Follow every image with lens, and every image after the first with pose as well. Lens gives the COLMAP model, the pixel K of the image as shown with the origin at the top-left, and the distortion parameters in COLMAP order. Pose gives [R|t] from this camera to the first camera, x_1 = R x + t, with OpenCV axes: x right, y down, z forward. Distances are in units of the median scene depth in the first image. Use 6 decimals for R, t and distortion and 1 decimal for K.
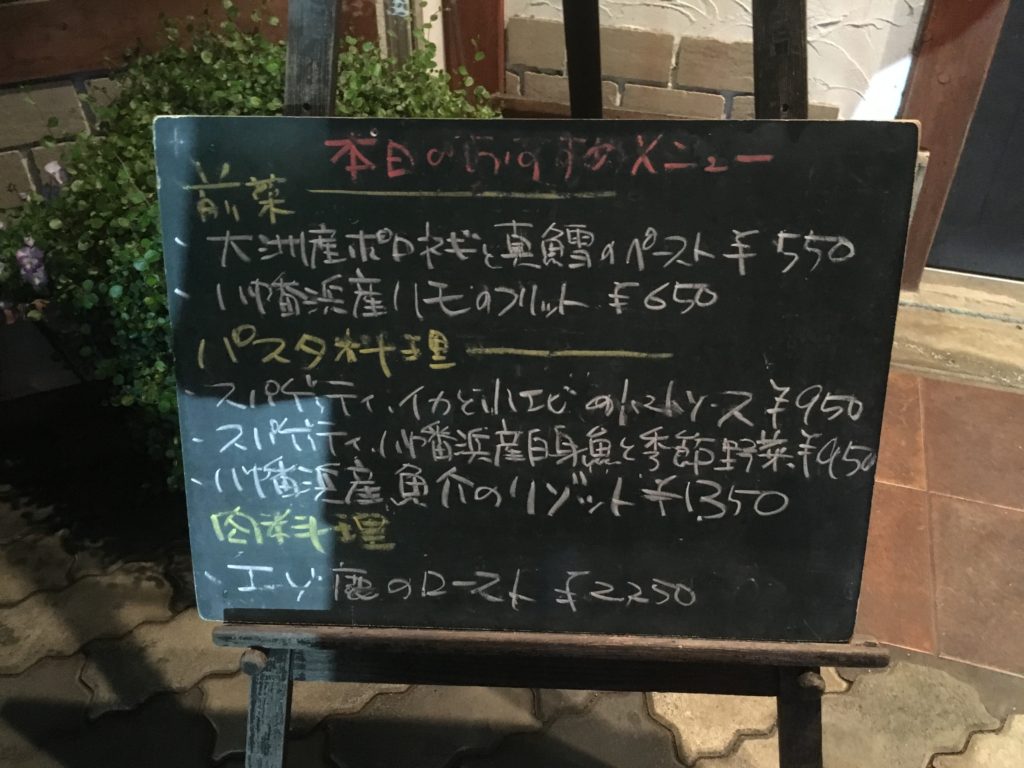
lens RADIAL K [[877.7, 0, 512.2], [0, 877.7, 383.0], [0, 0, 1]] dist [0.006204, 0.000893]
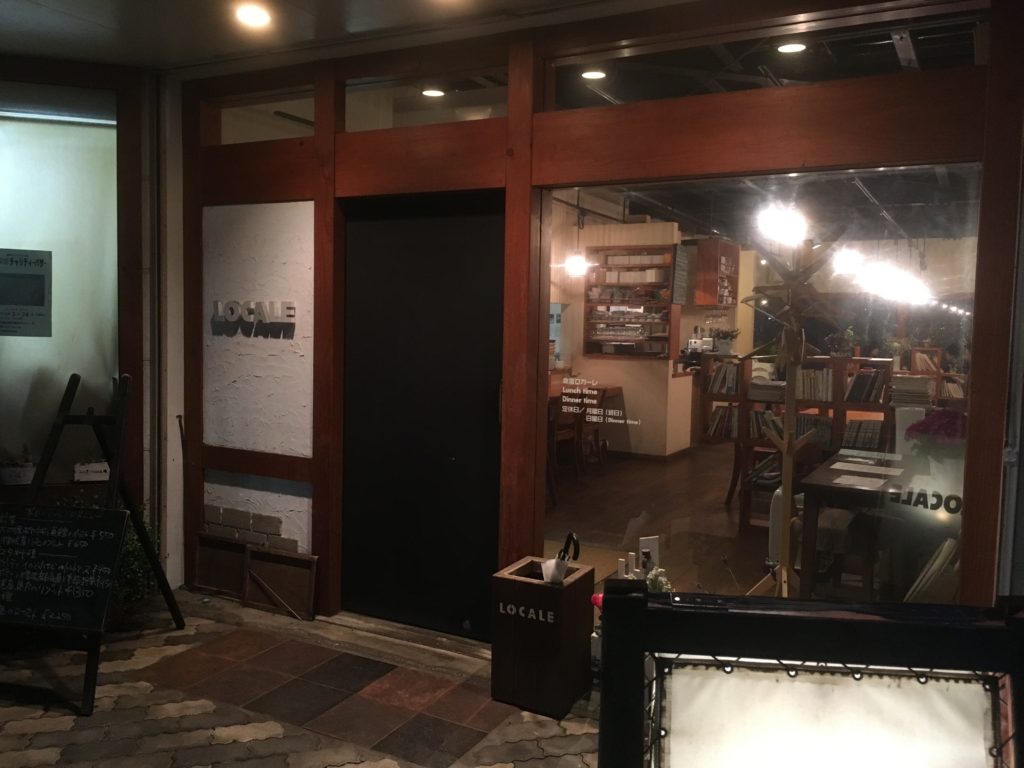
lens RADIAL K [[877.7, 0, 511.4], [0, 877.7, 383.8], [0, 0, 1]] dist [0.006204, 0.000893]
pose [[0.982813, 0.030109, -0.182131, 3.172292], [-0.125355, 0.833111, -0.538714, 1.383226], [0.135515, 0.552286, 0.822566, -2.927185]]
